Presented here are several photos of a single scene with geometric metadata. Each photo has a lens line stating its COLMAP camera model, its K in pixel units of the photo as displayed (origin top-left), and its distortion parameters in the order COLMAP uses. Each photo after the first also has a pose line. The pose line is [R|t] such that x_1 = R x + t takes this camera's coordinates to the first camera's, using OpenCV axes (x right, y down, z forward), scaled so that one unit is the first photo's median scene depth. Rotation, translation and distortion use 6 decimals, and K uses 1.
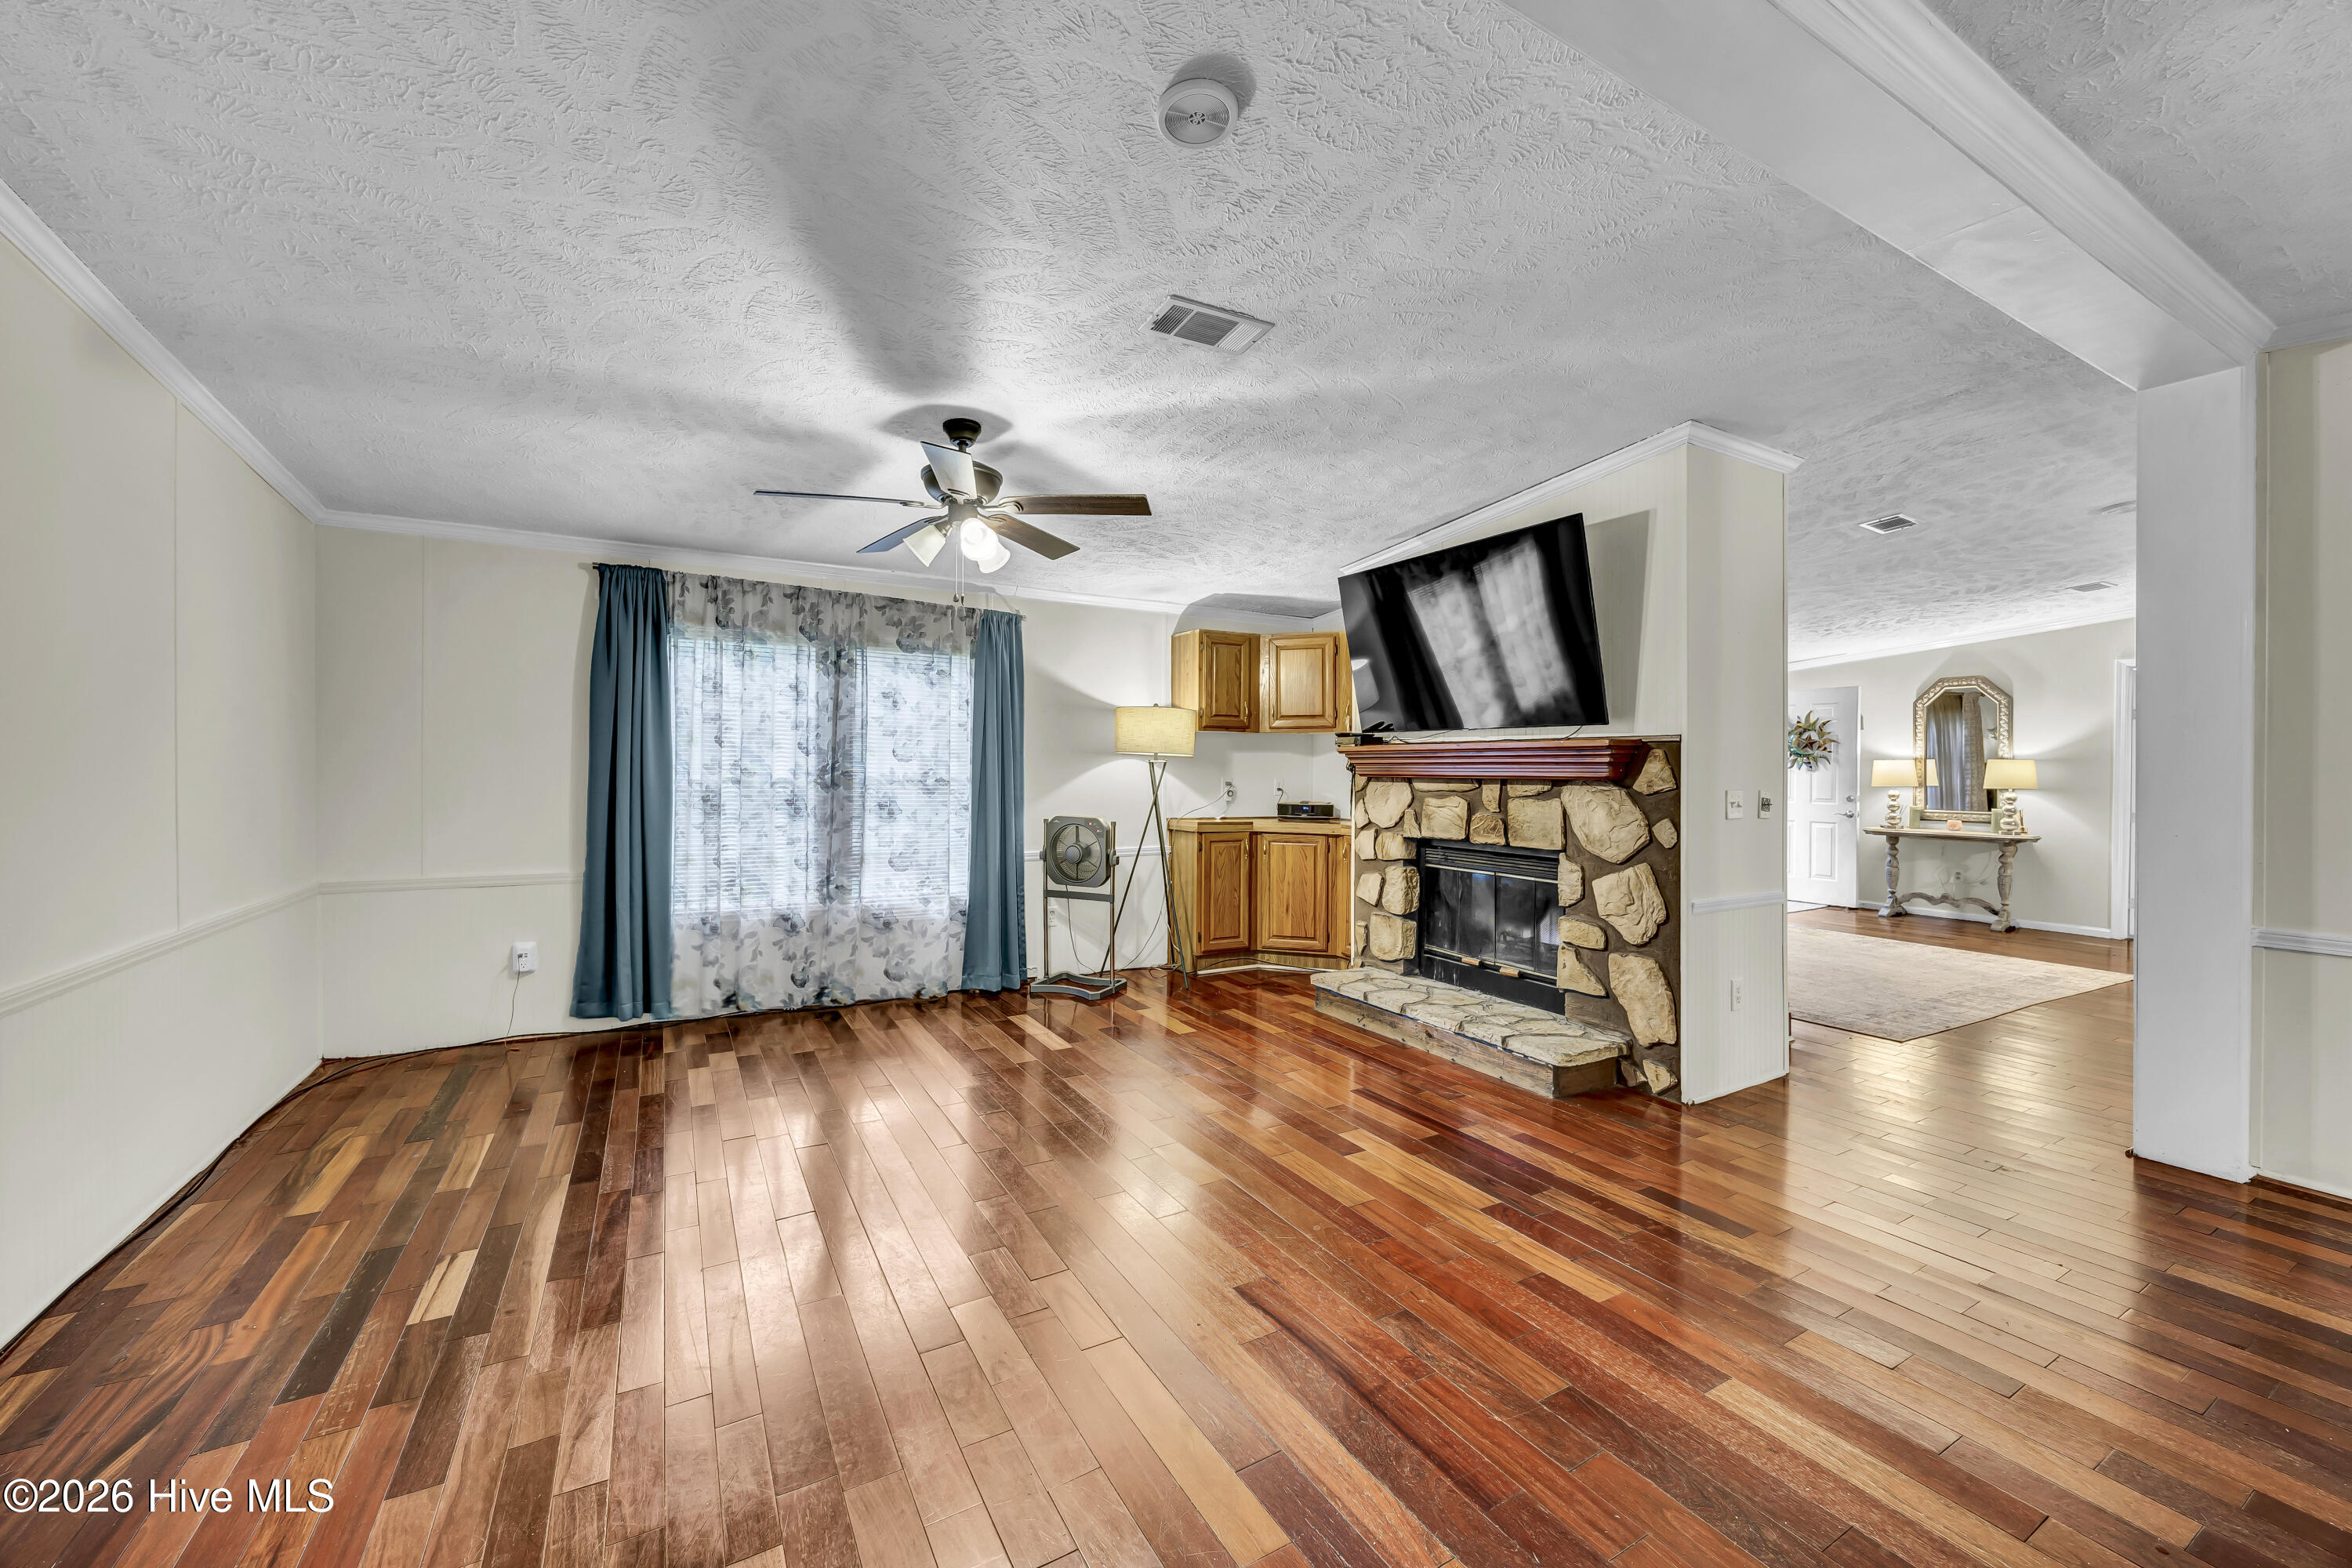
lens RADIAL K [[919.7, 0, 1185.4], [0, 919.7, 767.8], [0, 0, 1]] dist [-0.007469, 0.002414]
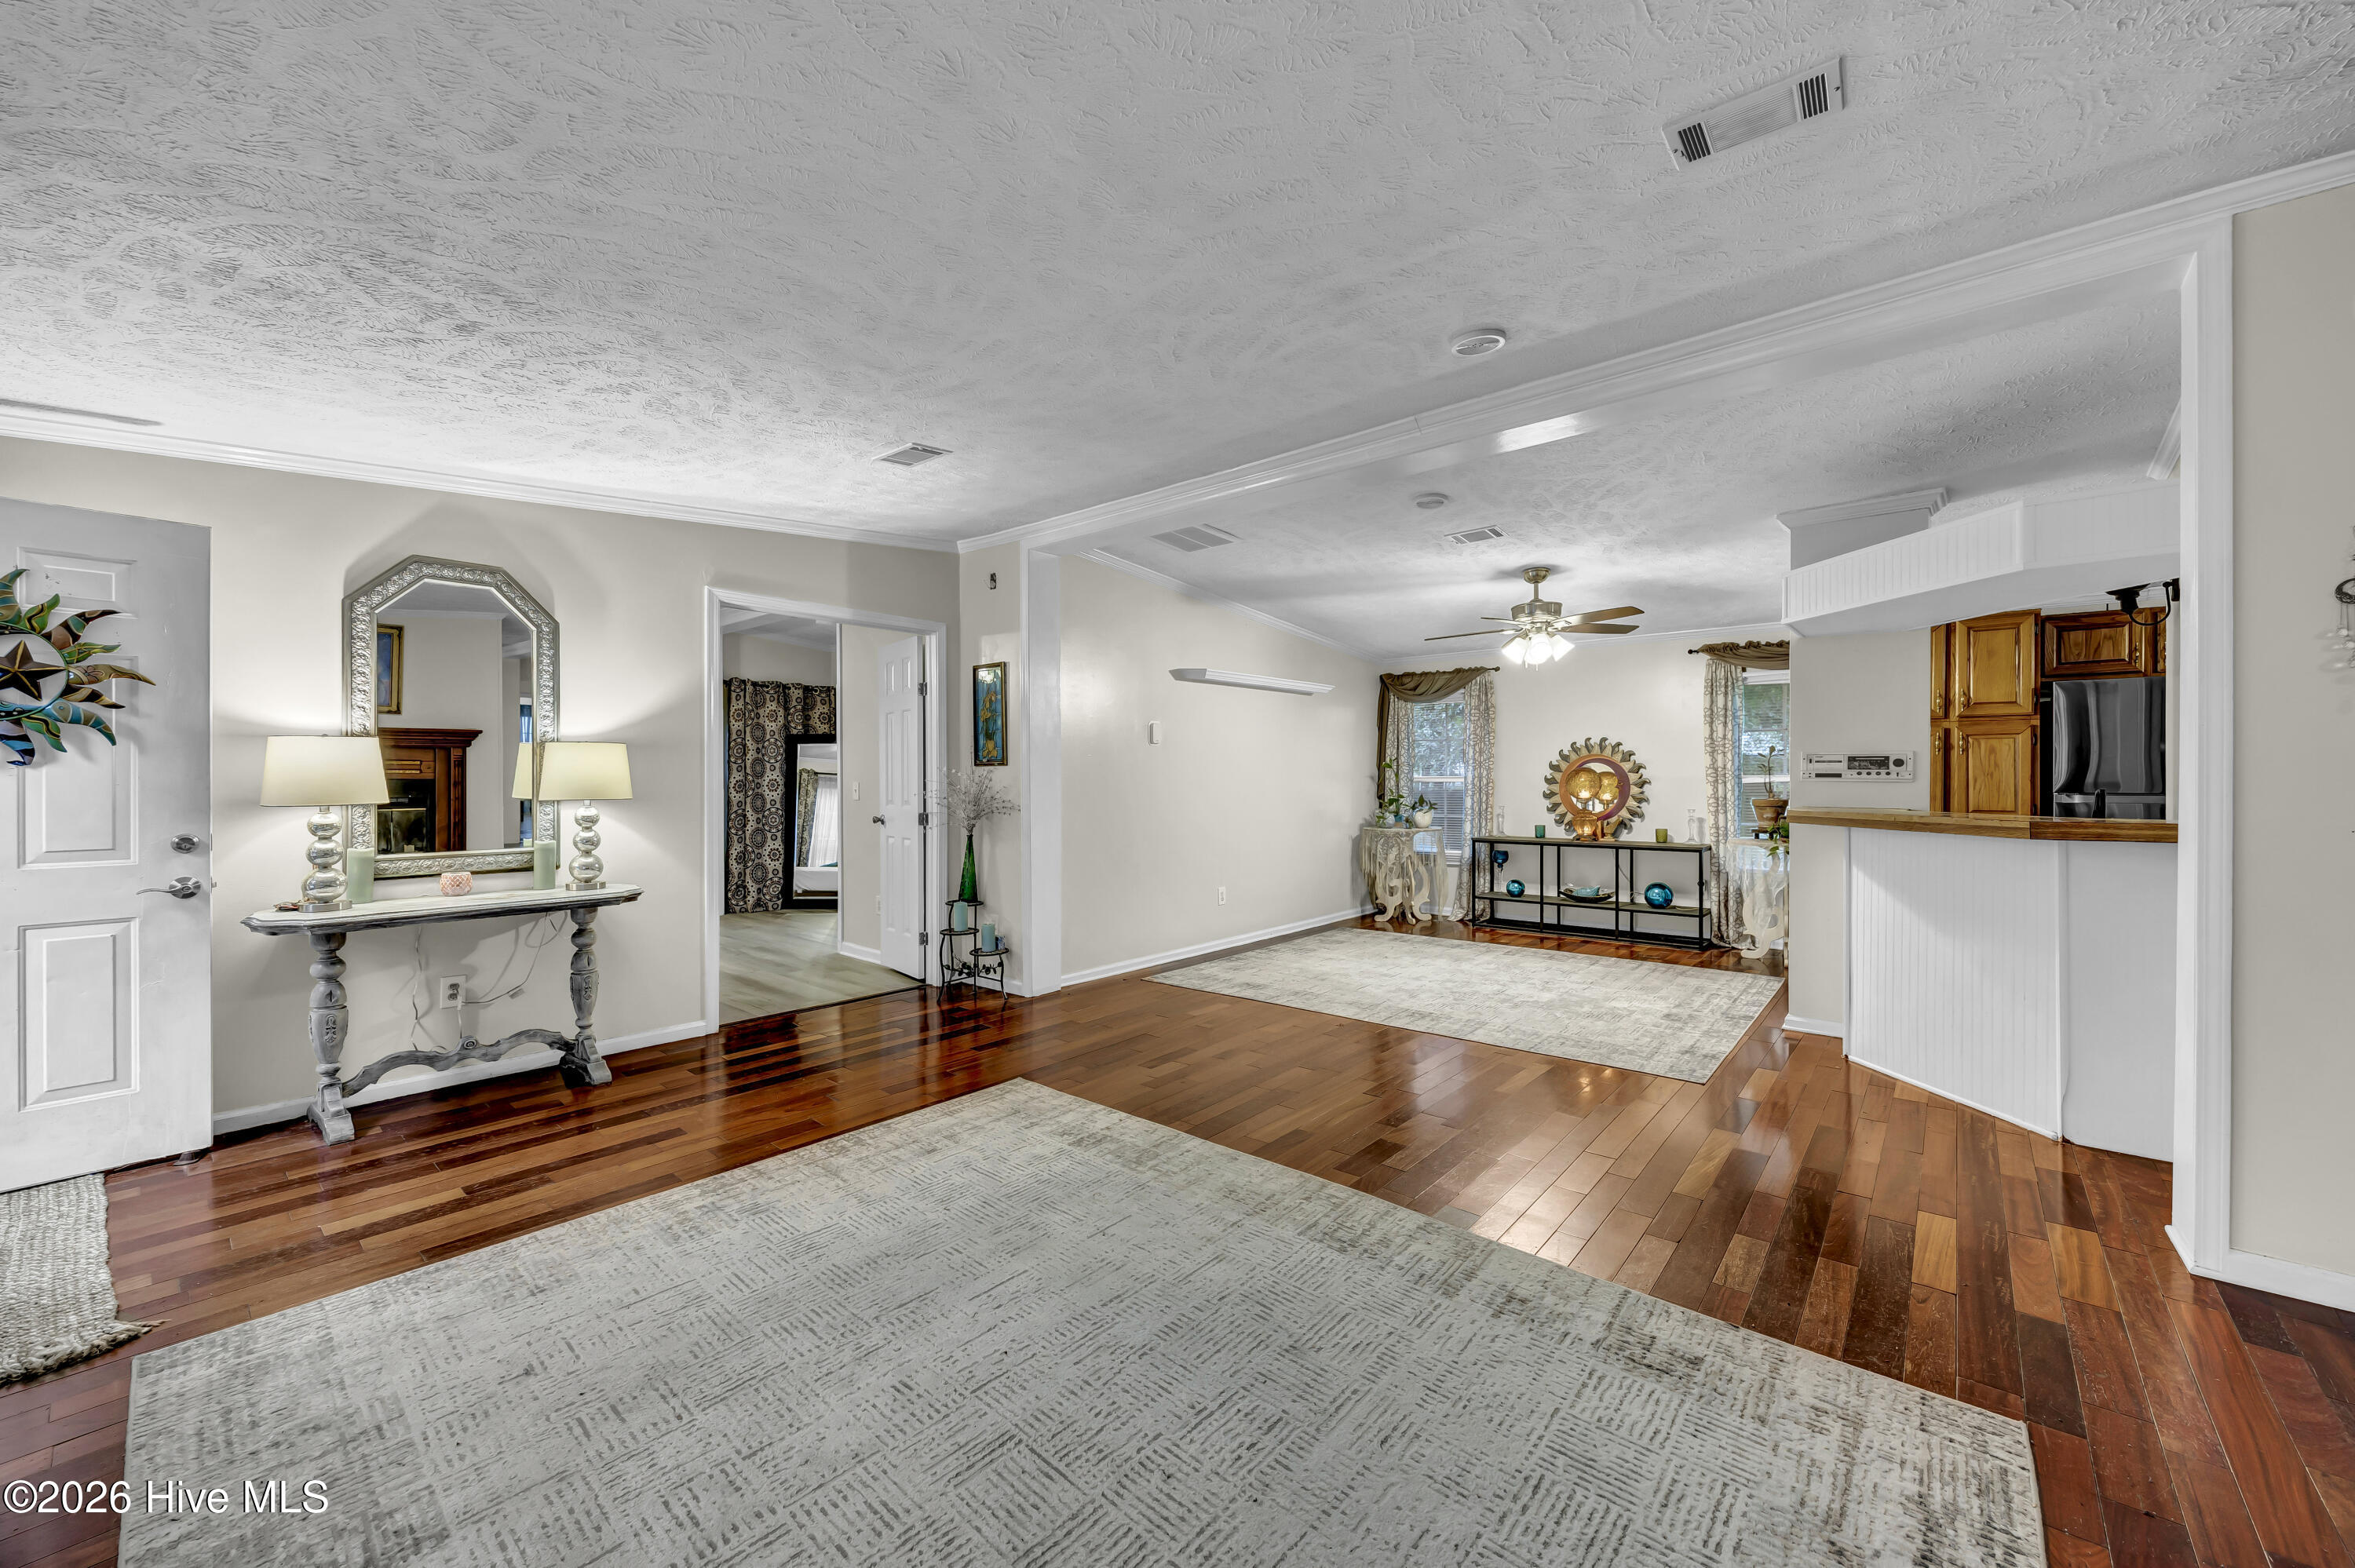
lens RADIAL K [[920.8, 0, 1172.6], [0, 920.8, 770.4], [0, 0, 1]] dist [-0.007469, 0.002414]
pose [[-0.333031, 0.000189, 0.942916, 0.451533], [-0.002174, 0.999997, -0.000969, 0.009185], [-0.942913, -0.002373, -0.333029, 1.285585]]
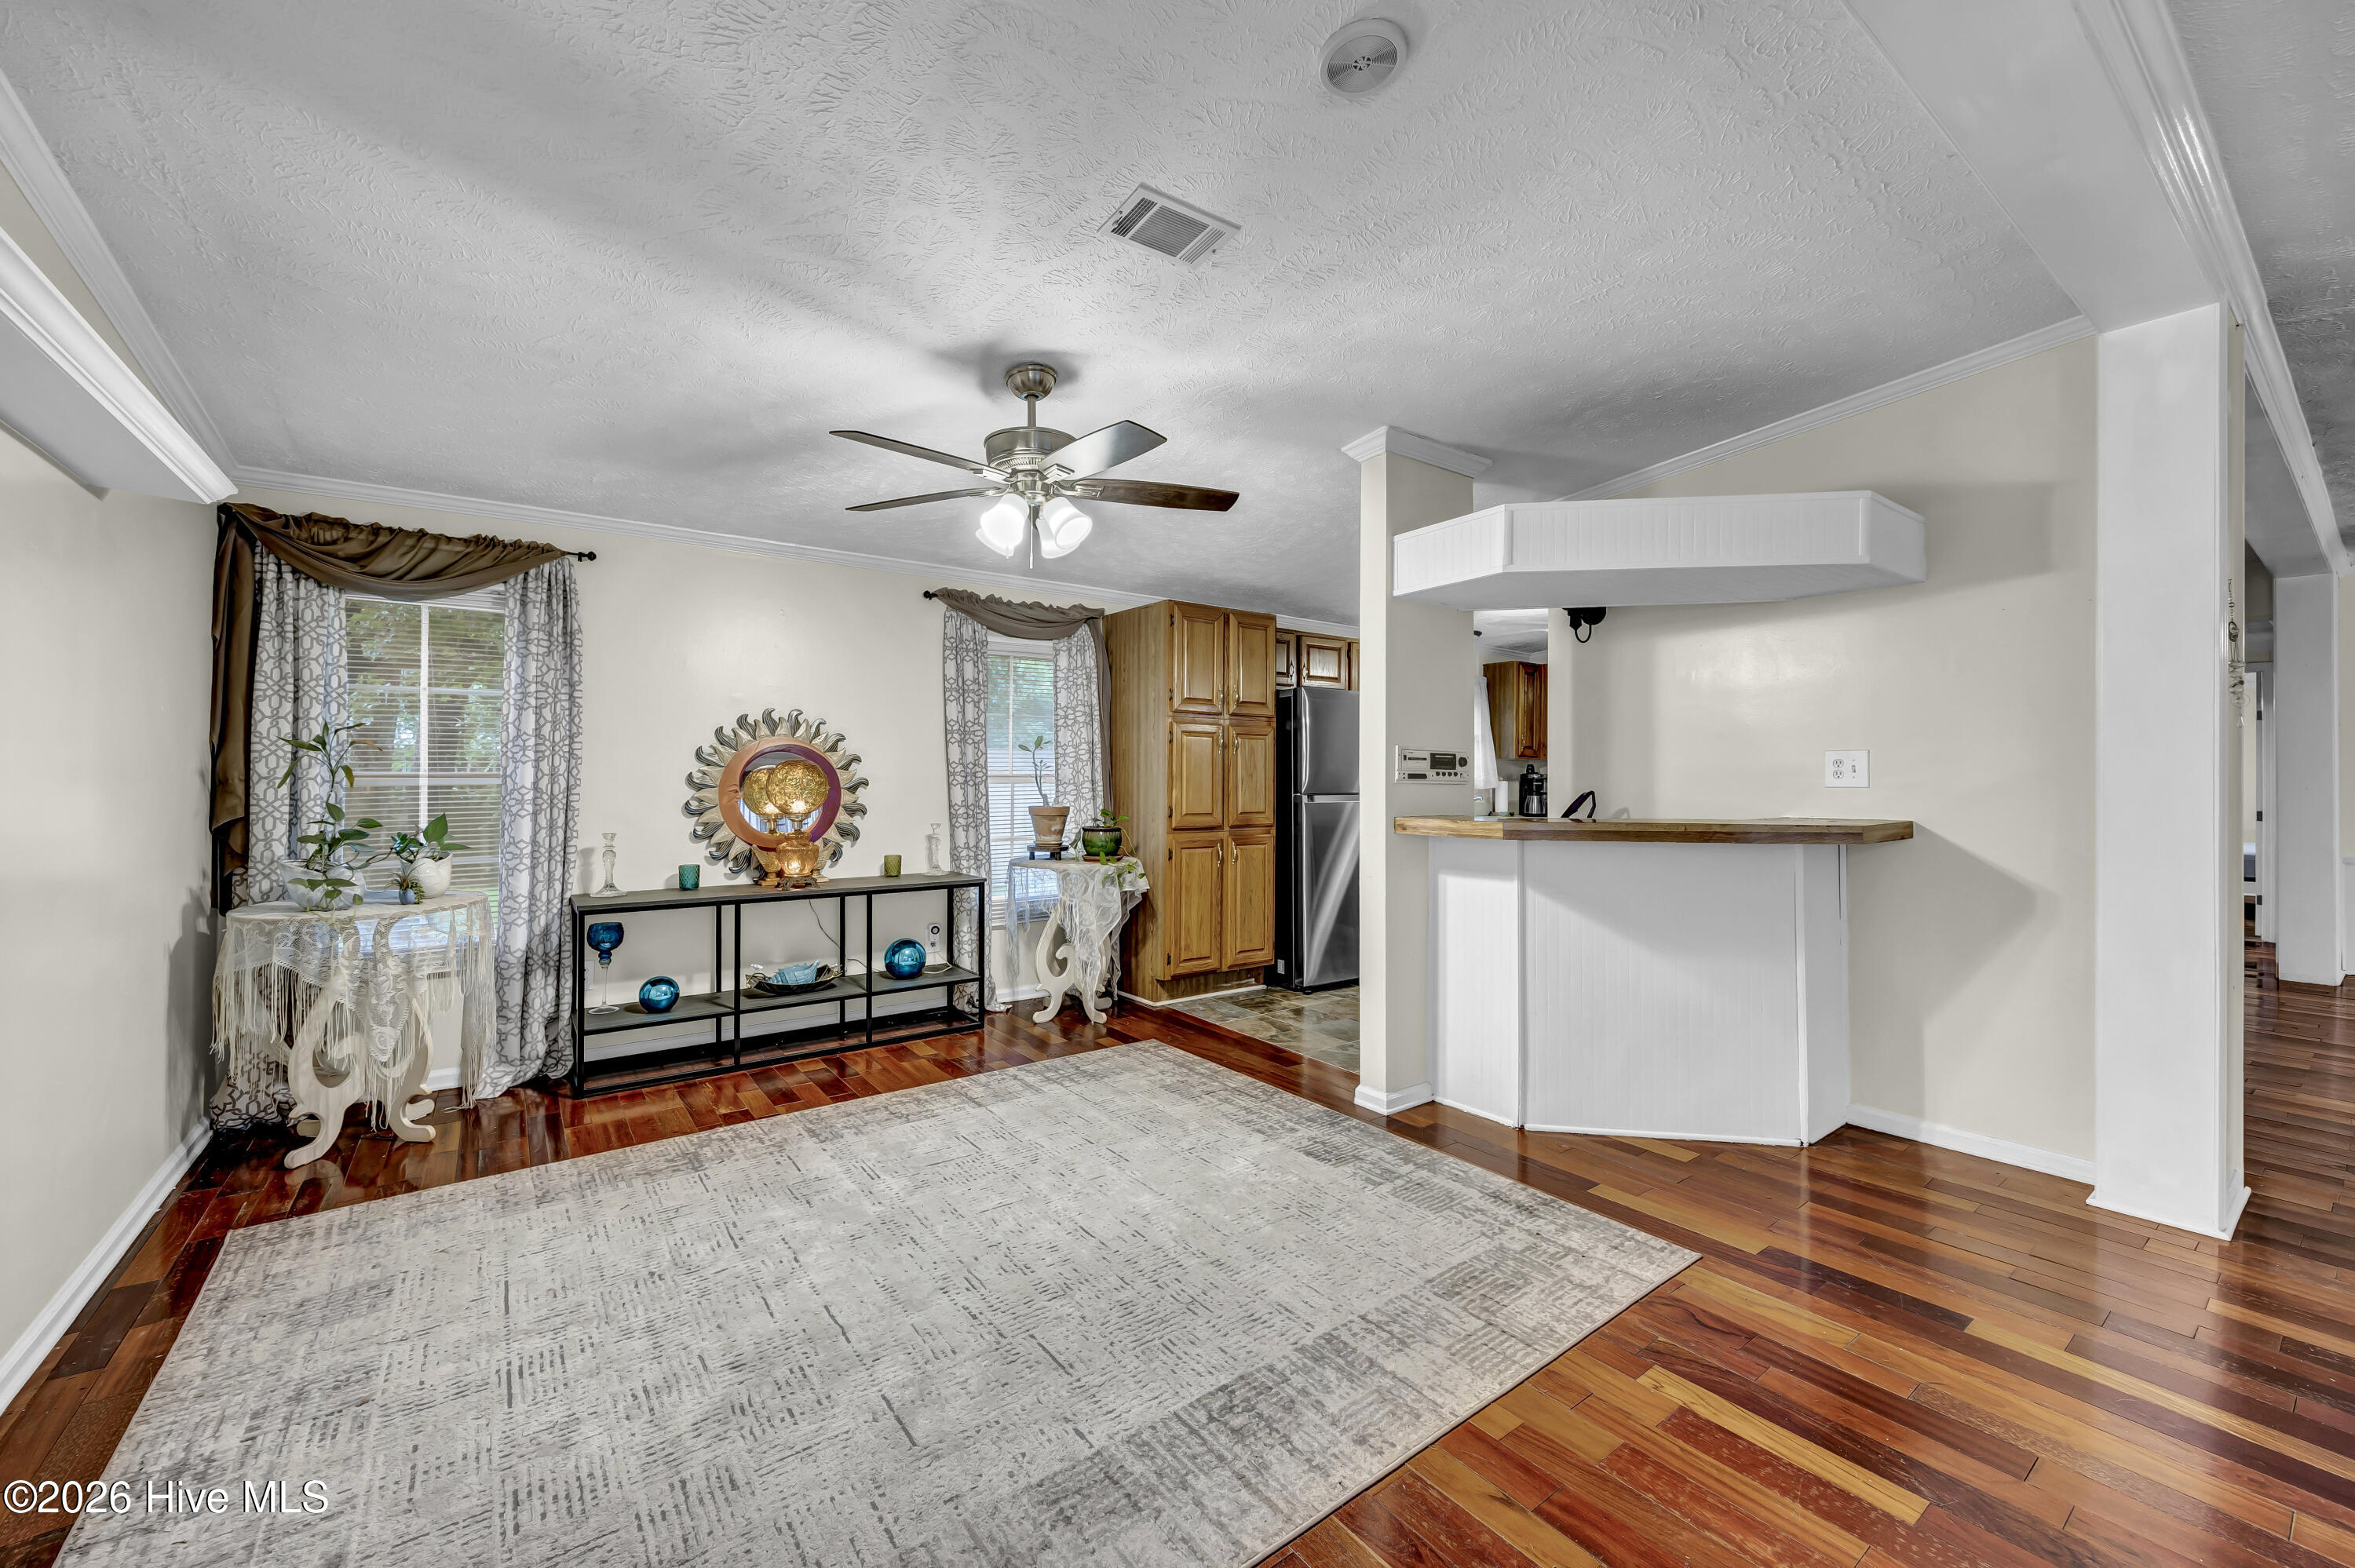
lens RADIAL K [[920.8, 0, 1173.5], [0, 920.8, 769.0], [0, 0, 1]] dist [-0.007469, 0.002414]
pose [[-0.992012, -0.011176, -0.125649, 1.369304], [-0.009900, 0.999893, -0.010773, 0.015752], [0.125756, -0.009443, -0.992016, 1.067605]]
